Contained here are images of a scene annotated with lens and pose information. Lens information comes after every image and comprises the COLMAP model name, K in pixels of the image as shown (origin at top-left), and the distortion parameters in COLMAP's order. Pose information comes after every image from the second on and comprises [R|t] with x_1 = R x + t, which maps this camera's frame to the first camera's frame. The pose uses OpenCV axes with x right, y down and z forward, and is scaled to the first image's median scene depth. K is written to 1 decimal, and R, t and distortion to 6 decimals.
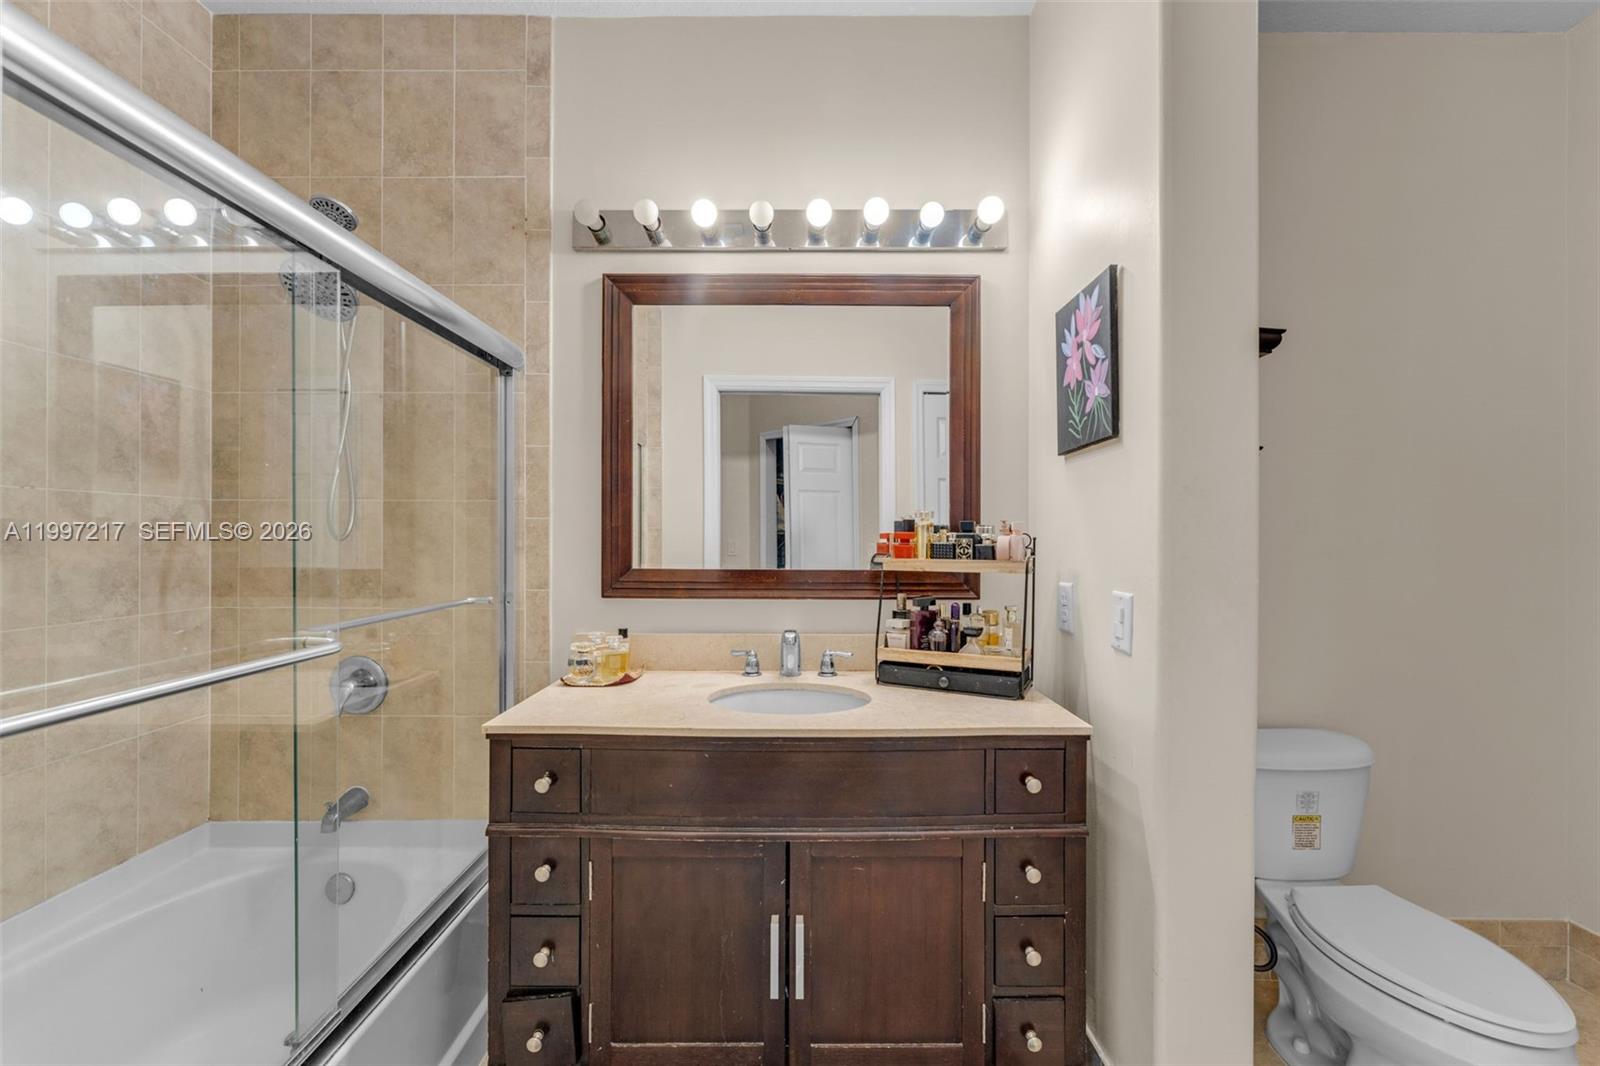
lens RADIAL K [[652.3, 0, 798.6], [0, 652.3, 536.3], [0, 0, 1]] dist [-0.009497, -0.000118]
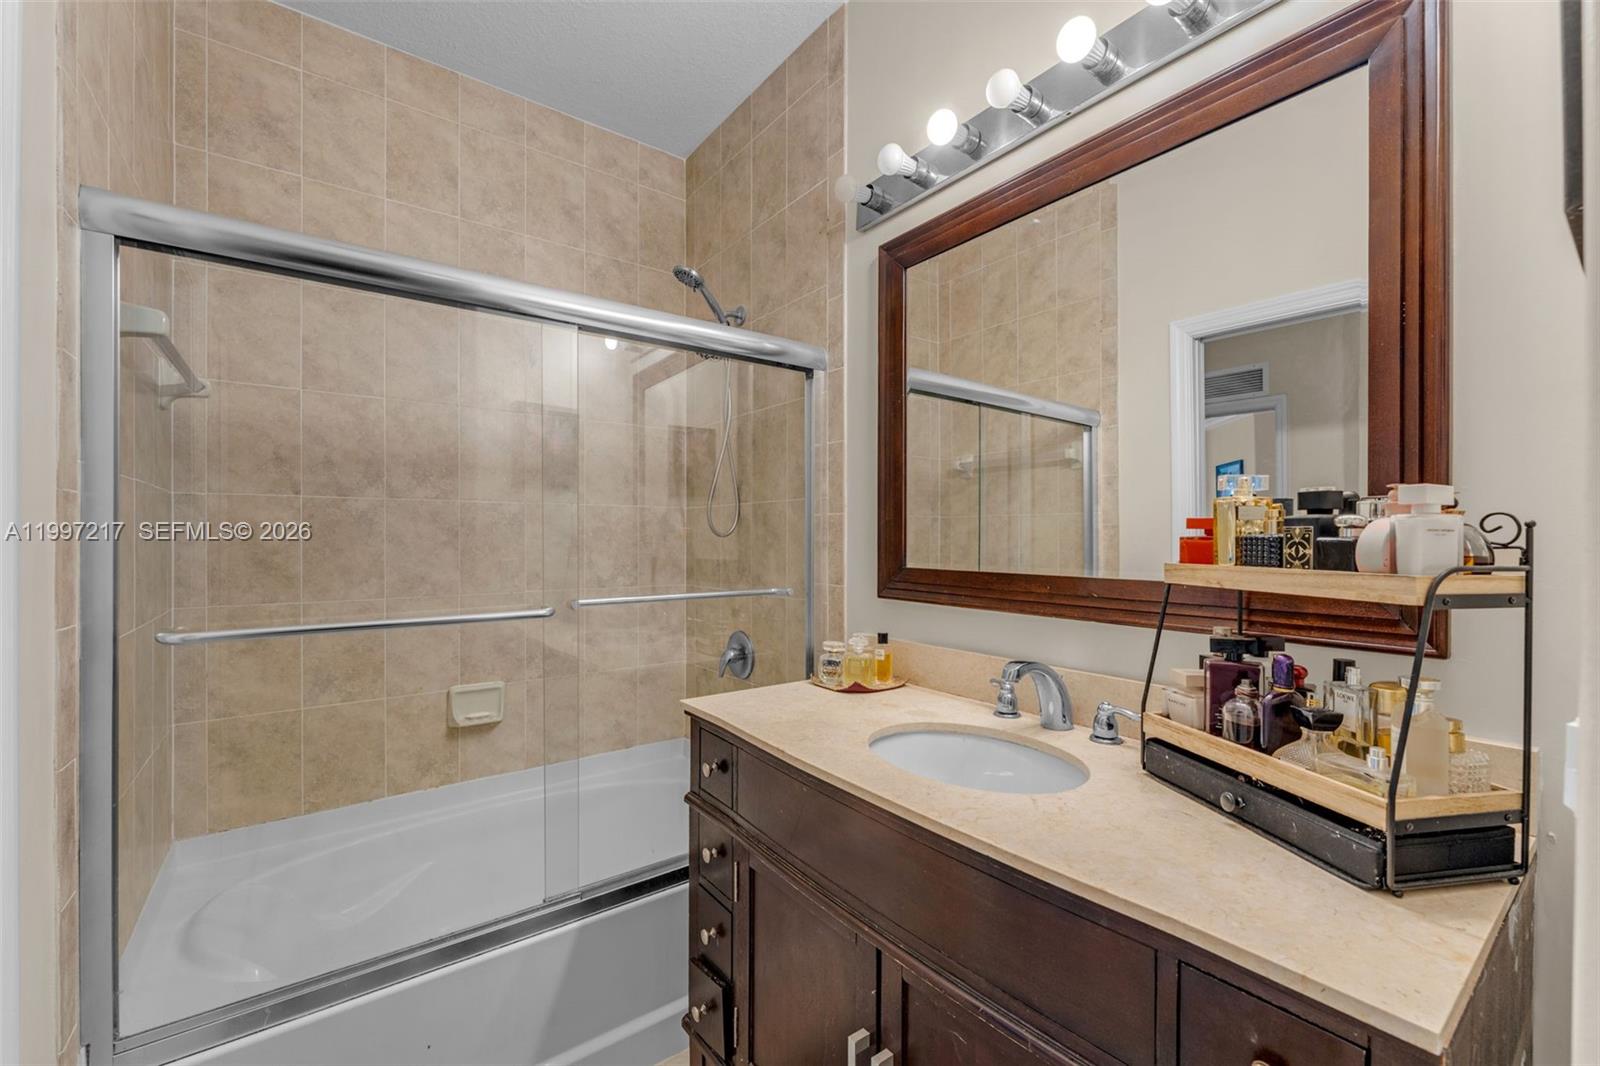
lens RADIAL K [[652.3, 0, 790.8], [0, 652.3, 545.0], [0, 0, 1]] dist [-0.009497, -0.000118]
pose [[0.592333, 0.006363, -0.805668, 0.375438], [-0.000017, 0.999969, 0.007885, 0.012141], [0.805693, -0.004657, 0.592315, 0.355910]]
